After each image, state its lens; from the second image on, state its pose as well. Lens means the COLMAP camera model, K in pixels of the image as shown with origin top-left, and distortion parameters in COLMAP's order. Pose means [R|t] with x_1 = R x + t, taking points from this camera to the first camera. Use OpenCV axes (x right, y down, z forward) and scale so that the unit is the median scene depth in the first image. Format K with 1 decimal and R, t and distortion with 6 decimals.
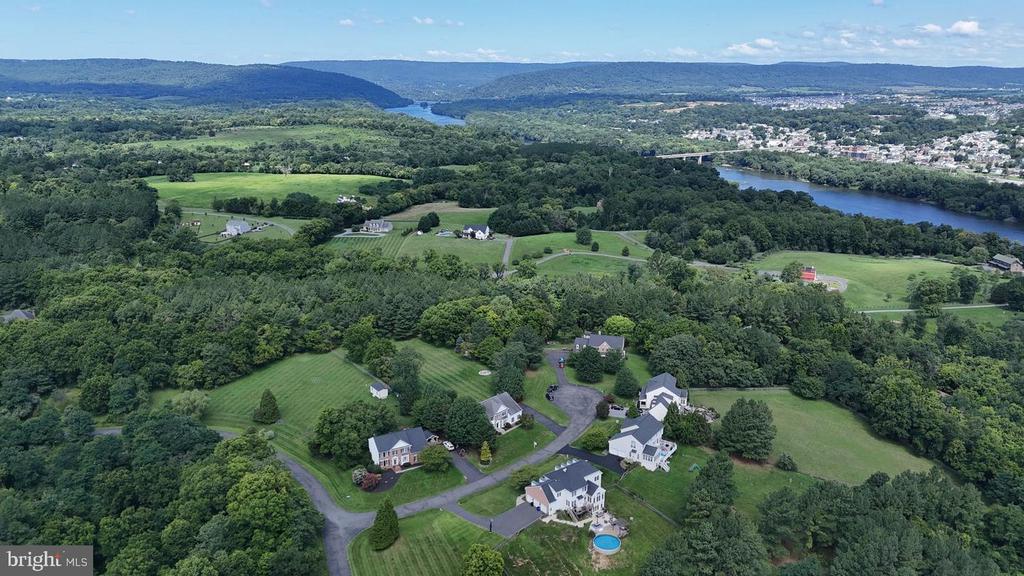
lens RADIAL K [[749.8, 0, 512.0], [0, 749.8, 288.0], [0, 0, 1]] dist [0.066041, -0.057895]
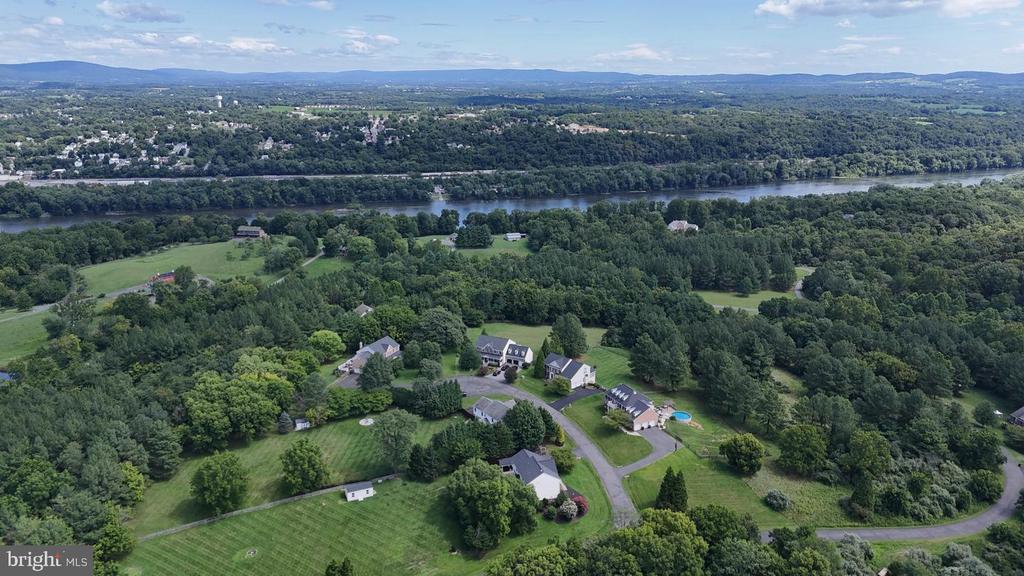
lens RADIAL K [[746.8, 0, 512.0], [0, 746.8, 288.0], [0, 0, 1]] dist [0.075993, -0.076460]
pose [[0.201653, -0.268663, 0.941890, -0.202835], [0.266437, 0.940428, 0.211203, -0.044188], [-0.942522, 0.208365, 0.261222, 0.153927]]
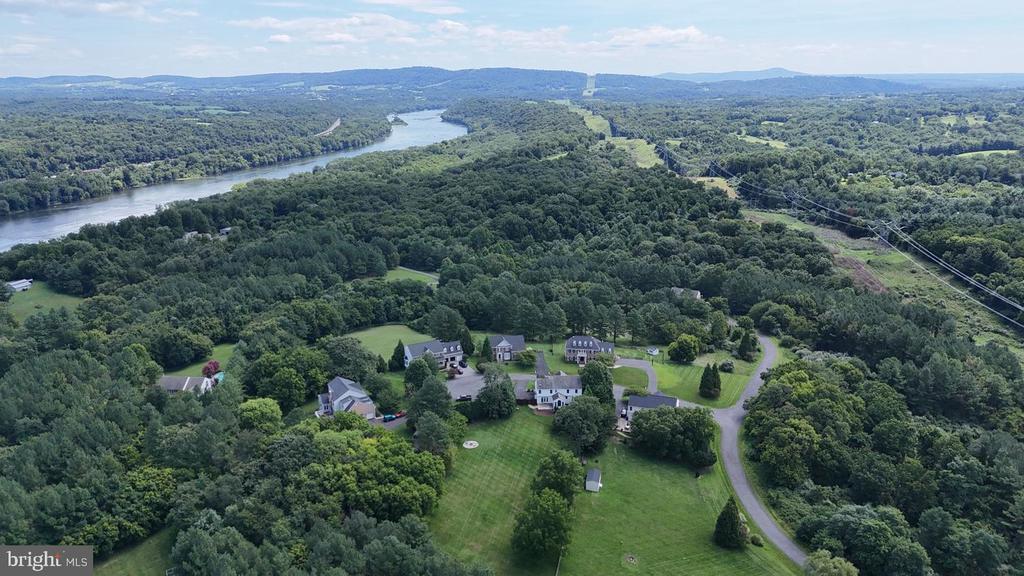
lens RADIAL K [[746.8, 0, 512.0], [0, 746.8, 288.0], [0, 0, 1]] dist [0.075993, -0.076460]
pose [[-0.686353, -0.196256, 0.700288, -0.156777], [0.199331, 0.875265, 0.440658, -0.099536], [-0.699419, 0.442036, -0.561621, 0.353542]]
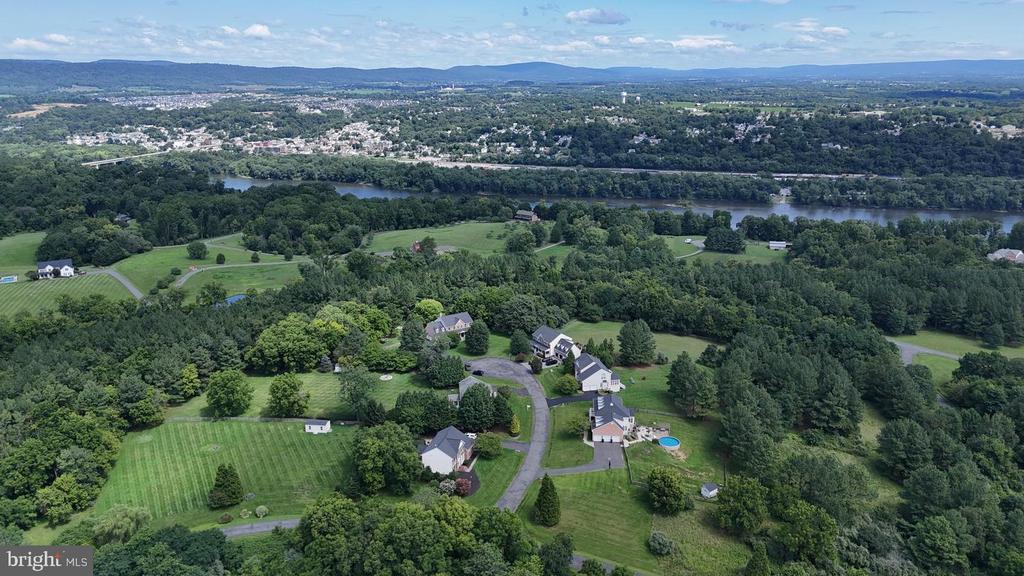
lens RADIAL K [[746.8, 0, 512.0], [0, 746.8, 288.0], [0, 0, 1]] dist [0.075993, -0.076460]
pose [[0.683369, -0.207059, 0.700096, -0.154251], [0.205773, 0.974688, 0.087415, -0.013954], [-0.700475, 0.084324, 0.708678, 0.046634]]
